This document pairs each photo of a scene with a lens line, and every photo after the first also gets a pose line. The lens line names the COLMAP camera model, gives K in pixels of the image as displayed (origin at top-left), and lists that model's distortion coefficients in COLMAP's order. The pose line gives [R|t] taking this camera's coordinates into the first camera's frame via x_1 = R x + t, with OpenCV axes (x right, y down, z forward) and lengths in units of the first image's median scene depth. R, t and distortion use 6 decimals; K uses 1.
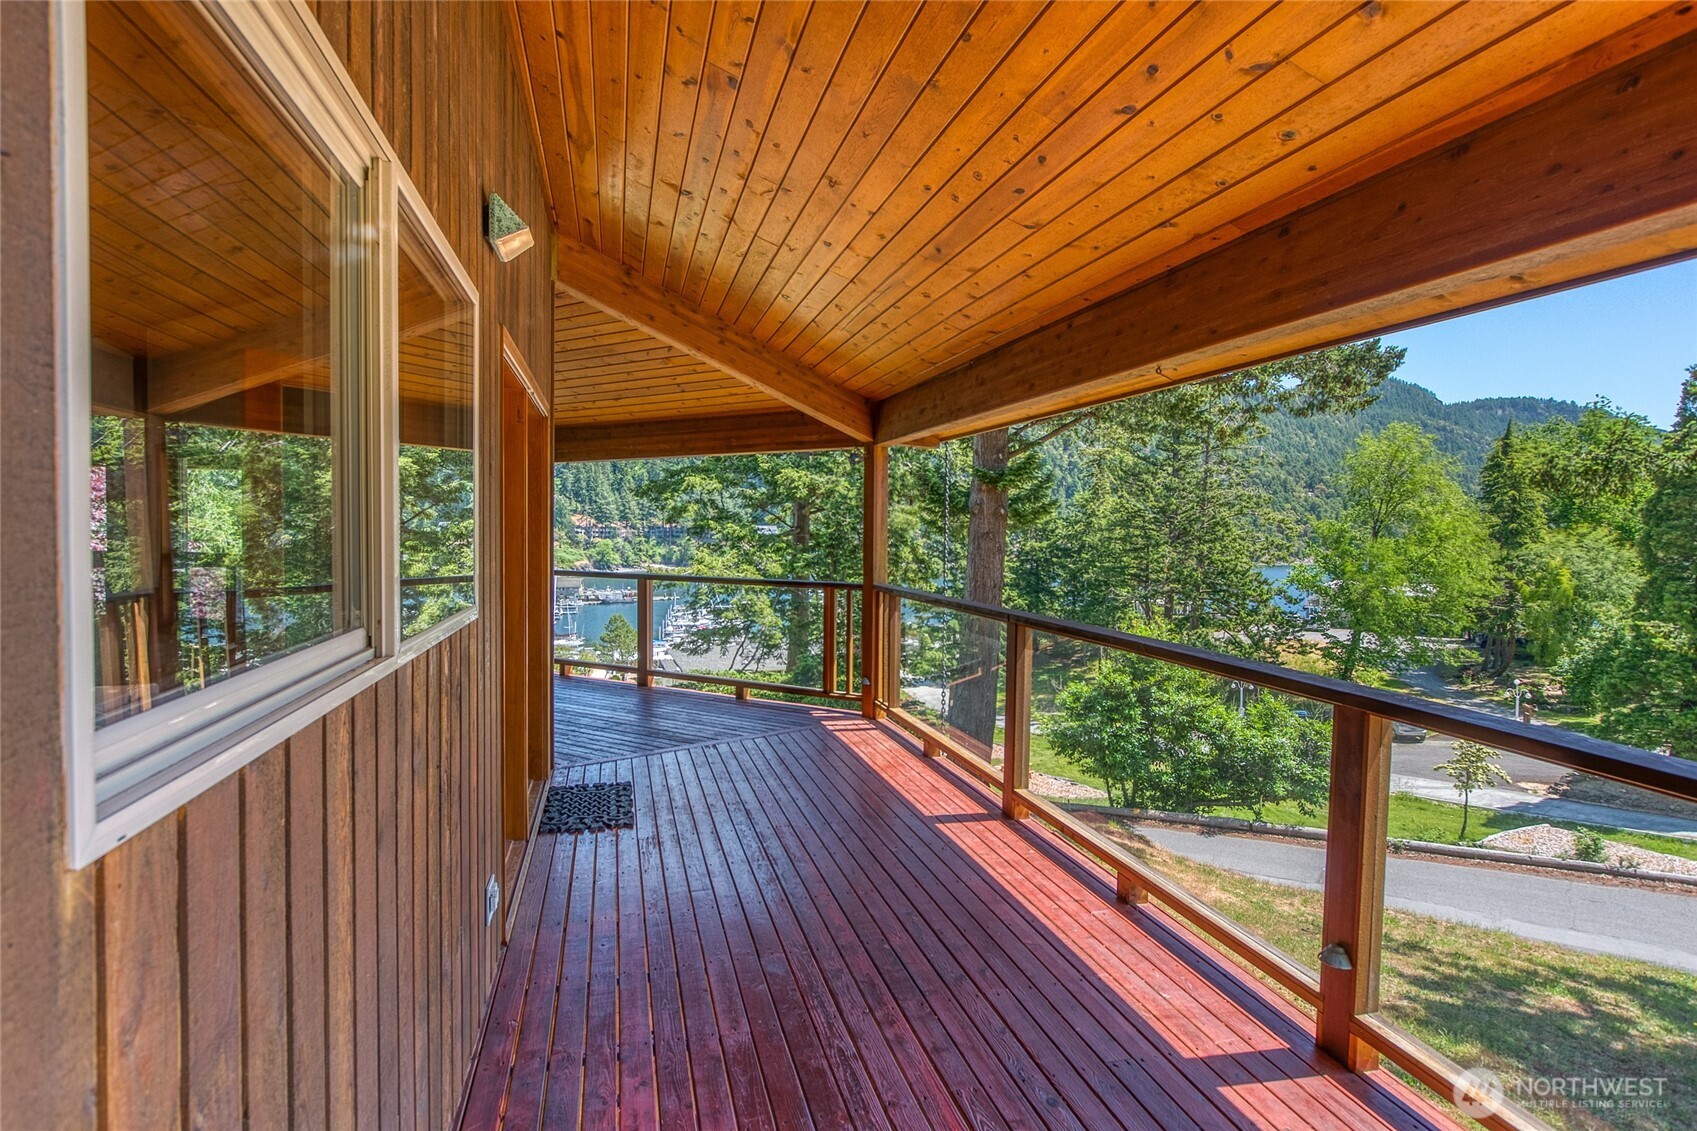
lens RADIAL K [[836.7, 0, 849.3], [0, 836.7, 570.1], [0, 0, 1]] dist [-0.023090, -0.000641]
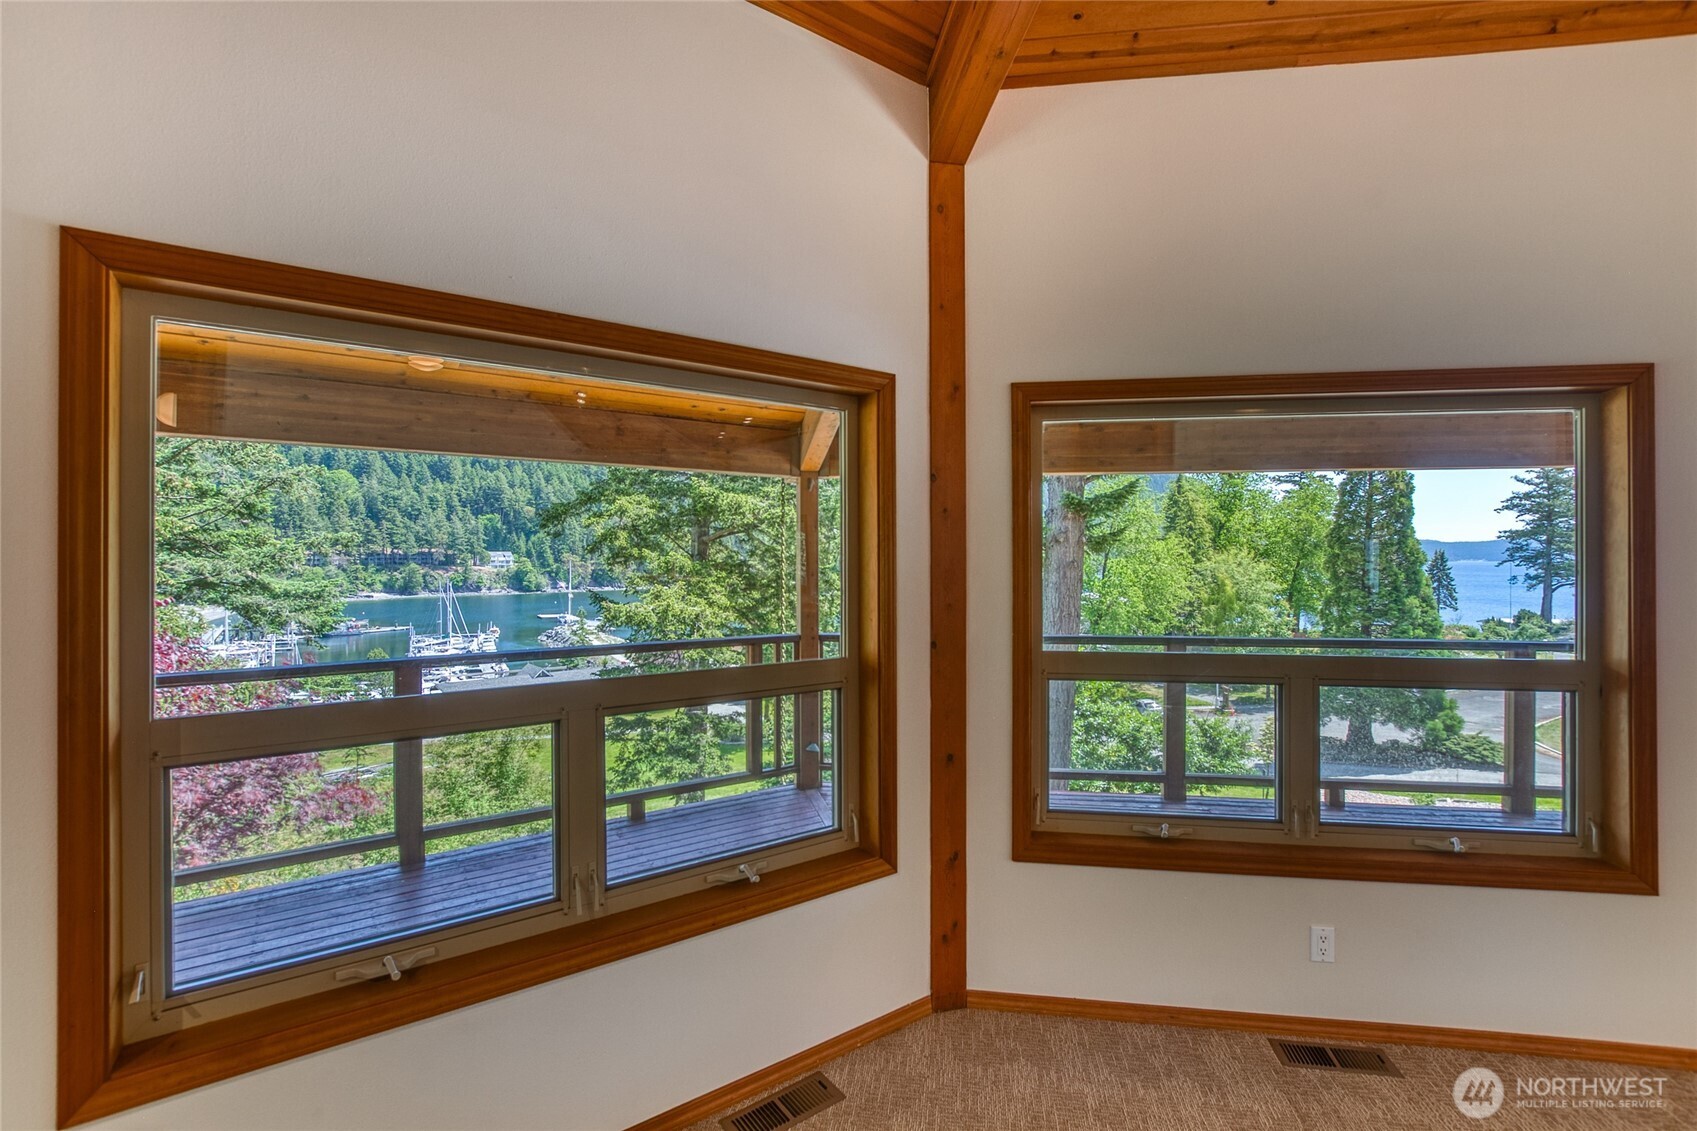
lens RADIAL K [[759.7, 0, 859.7], [0, 759.7, 557.5], [0, 0, 1]] dist [-0.014685, -0.000467]
pose [[0.940101, -0.009602, 0.340761, -0.103569], [0.024297, 0.998948, -0.038883, -0.005470], [-0.340029, 0.044833, 0.939346, 0.068375]]
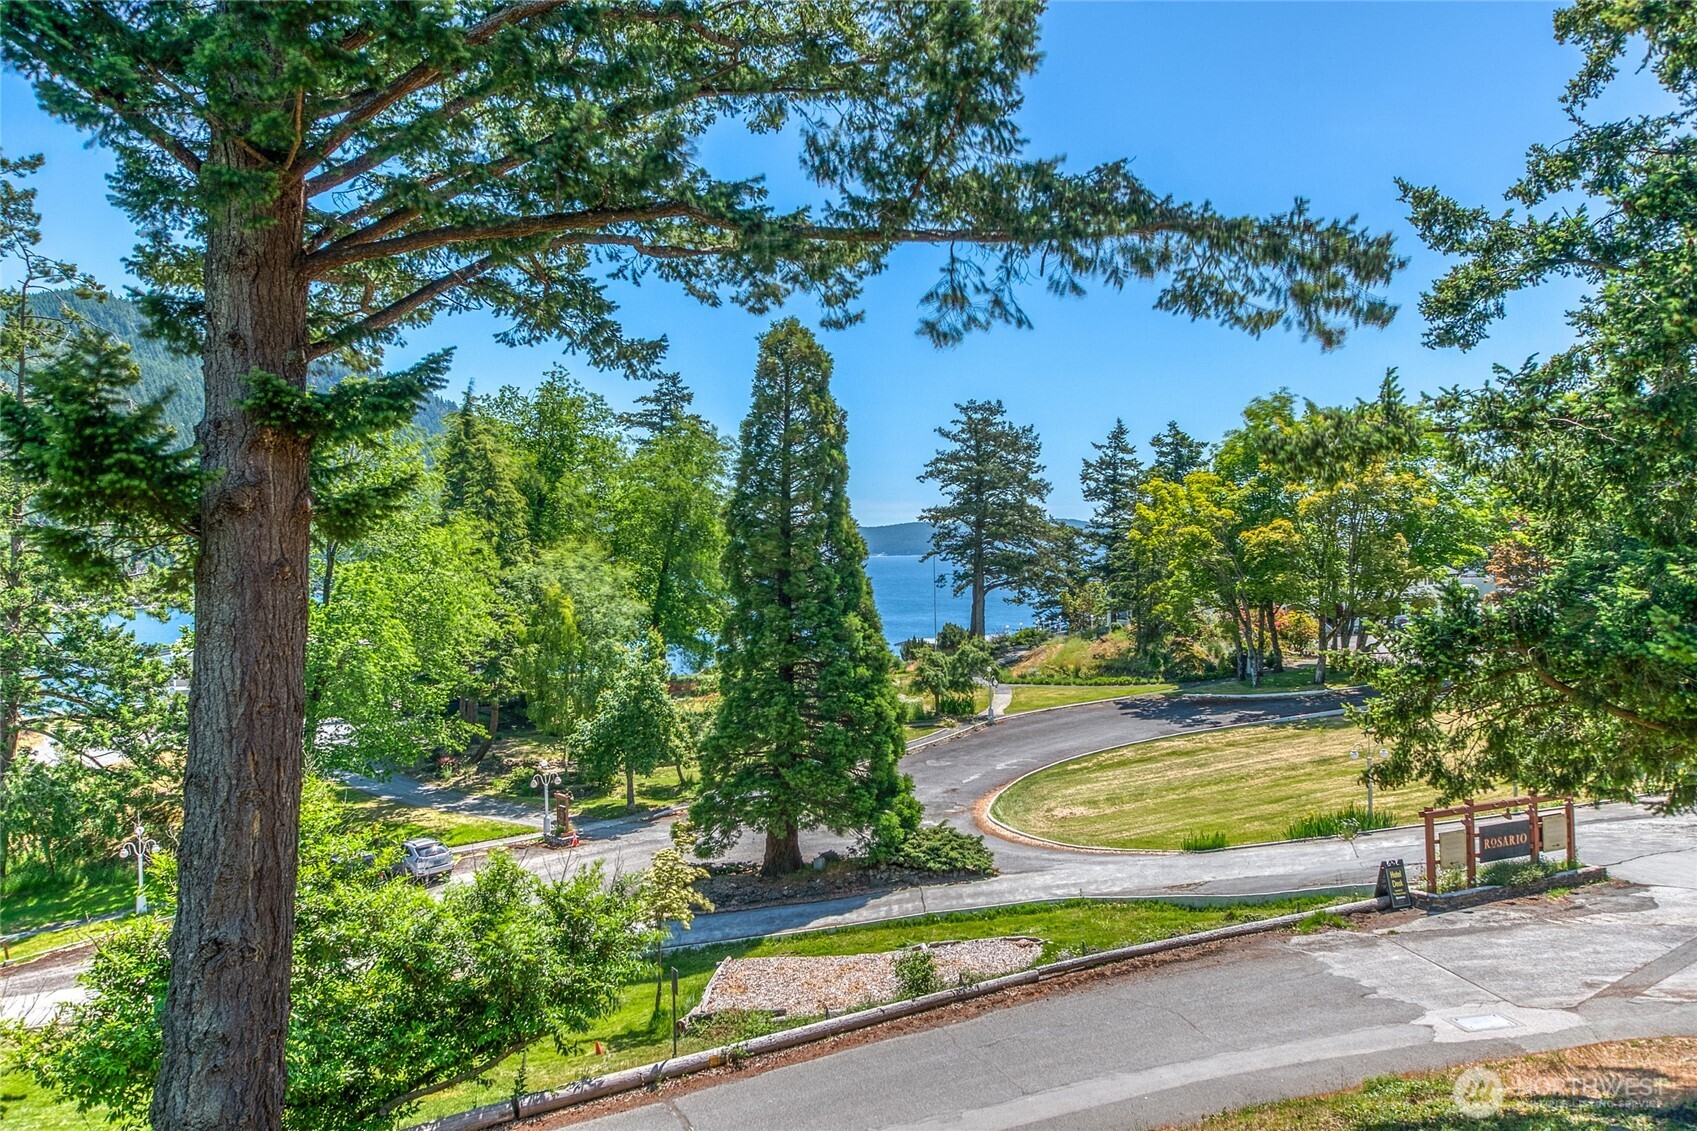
lens RADIAL K [[1411.3, 0, 917.8], [0, 1411.3, 549.1], [0, 0, 1]] dist [-0.051358, 0.016877]
pose [[0.485757, -0.020488, 0.873854, -0.060124], [0.065880, 0.997740, -0.013228, -0.007195], [-0.871607, 0.063995, 0.486009, 0.132375]]
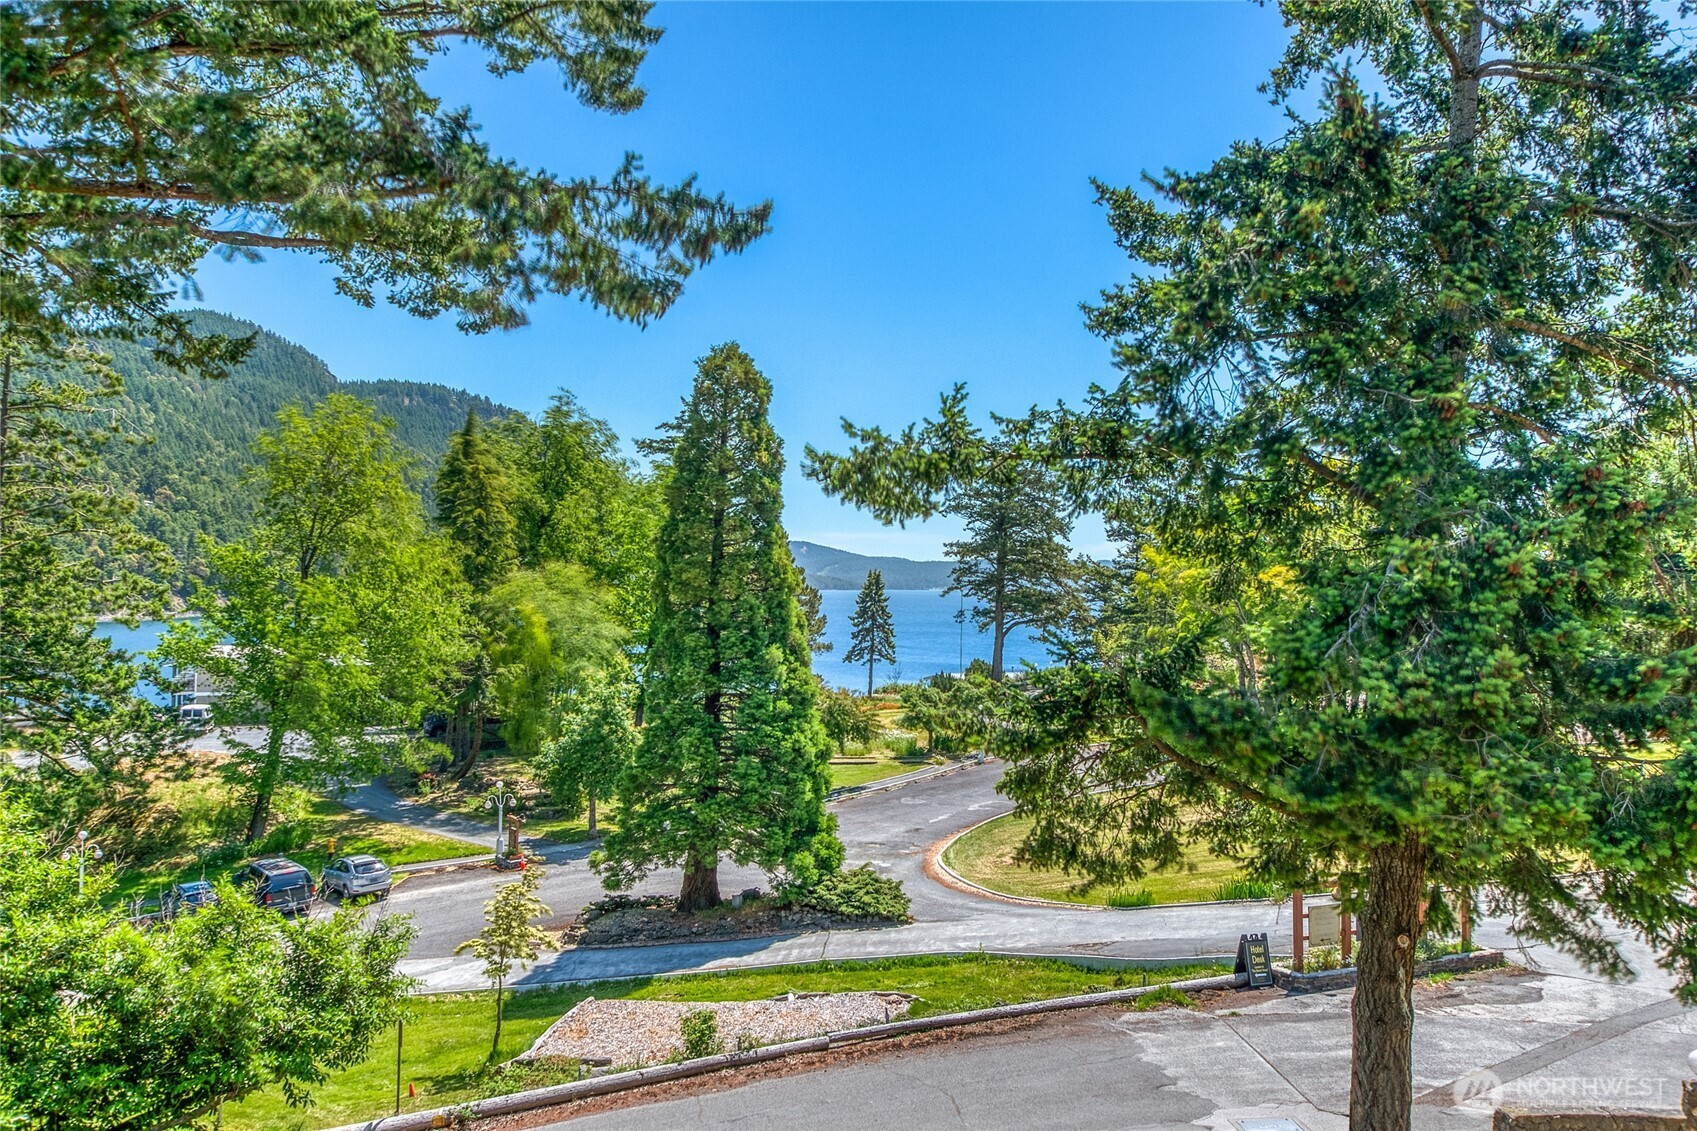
lens RADIAL K [[1411.3, 0, 891.4], [0, 1411.3, 566.0], [0, 0, 1]] dist [-0.051358, 0.016877]
pose [[0.543803, 0.006872, 0.839185, 0.004346], [0.030769, 0.999131, -0.028120, -0.003727], [-0.838649, 0.041113, 0.543119, 0.076723]]
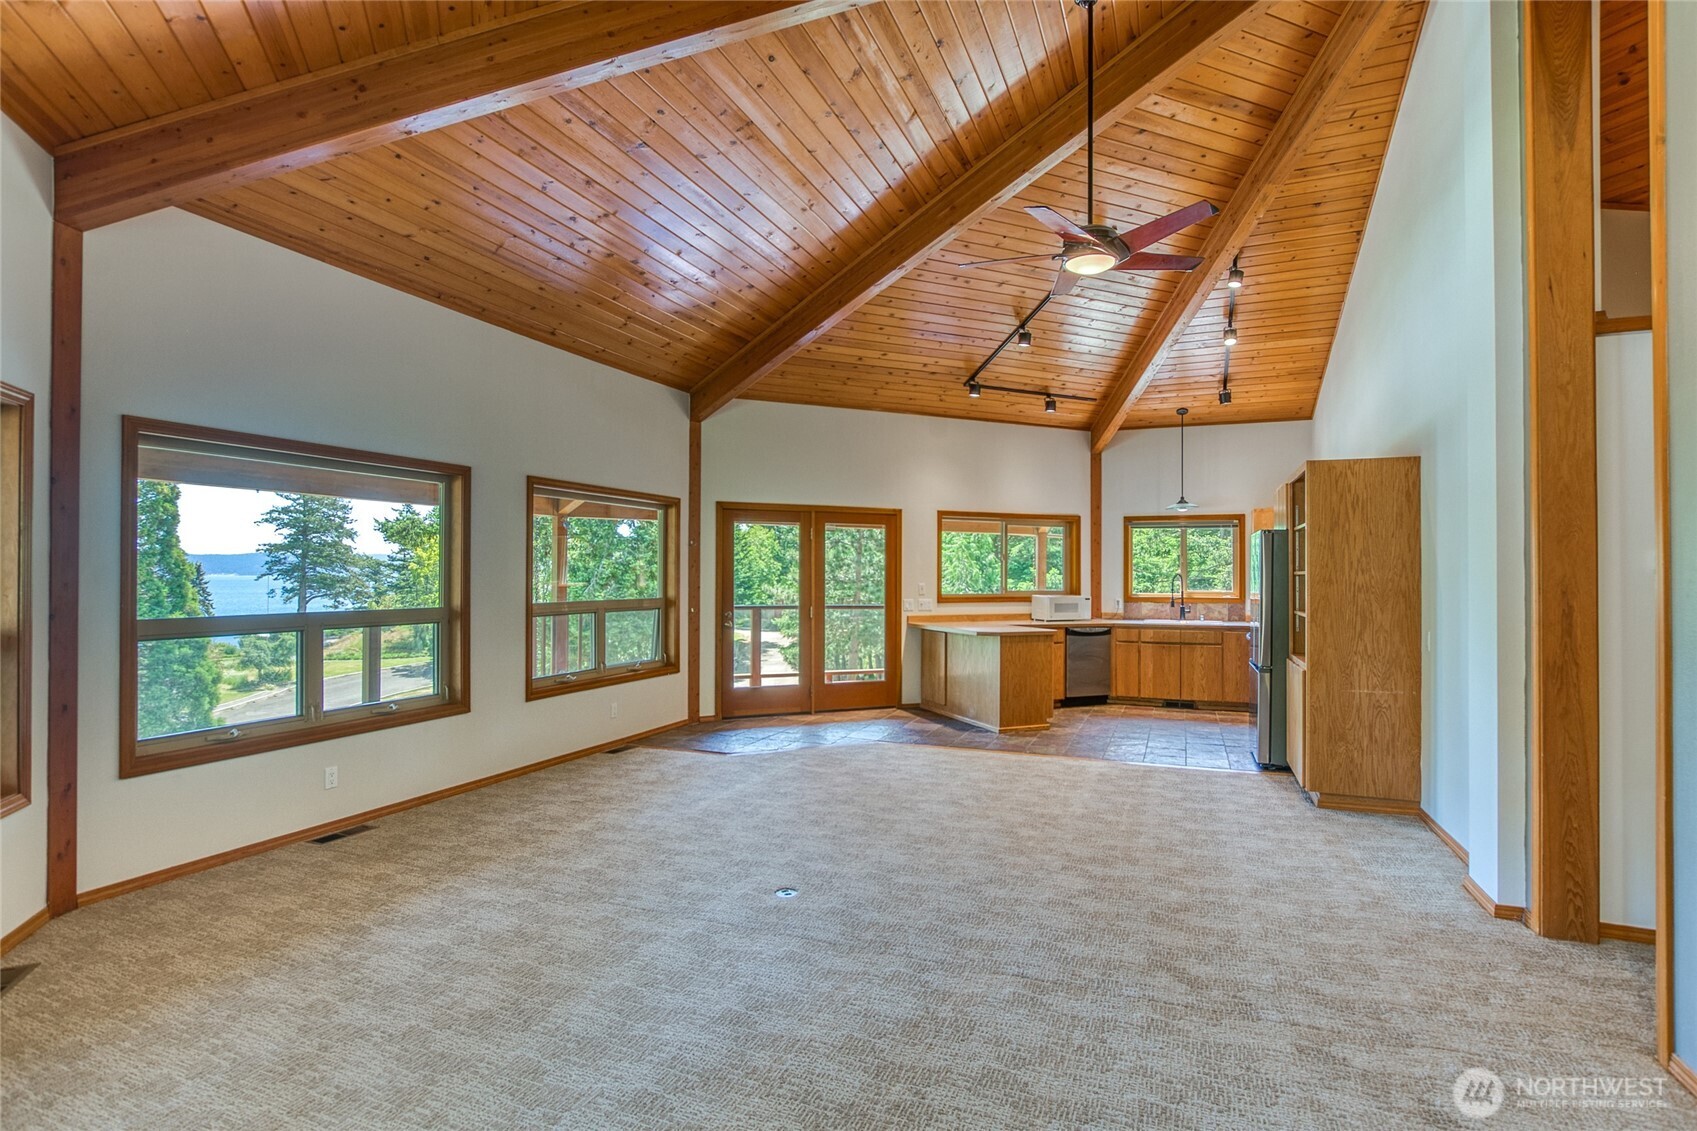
lens RADIAL K [[813.4, 0, 863.0], [0, 813.4, 562.8], [0, 0, 1]] dist [-0.018756, 0.001781]
pose [[-0.130277, 0.002989, 0.991473, -0.139540], [0.039665, 0.999211, 0.002200, -0.004029], [-0.990684, 0.039614, -0.130292, 0.060655]]
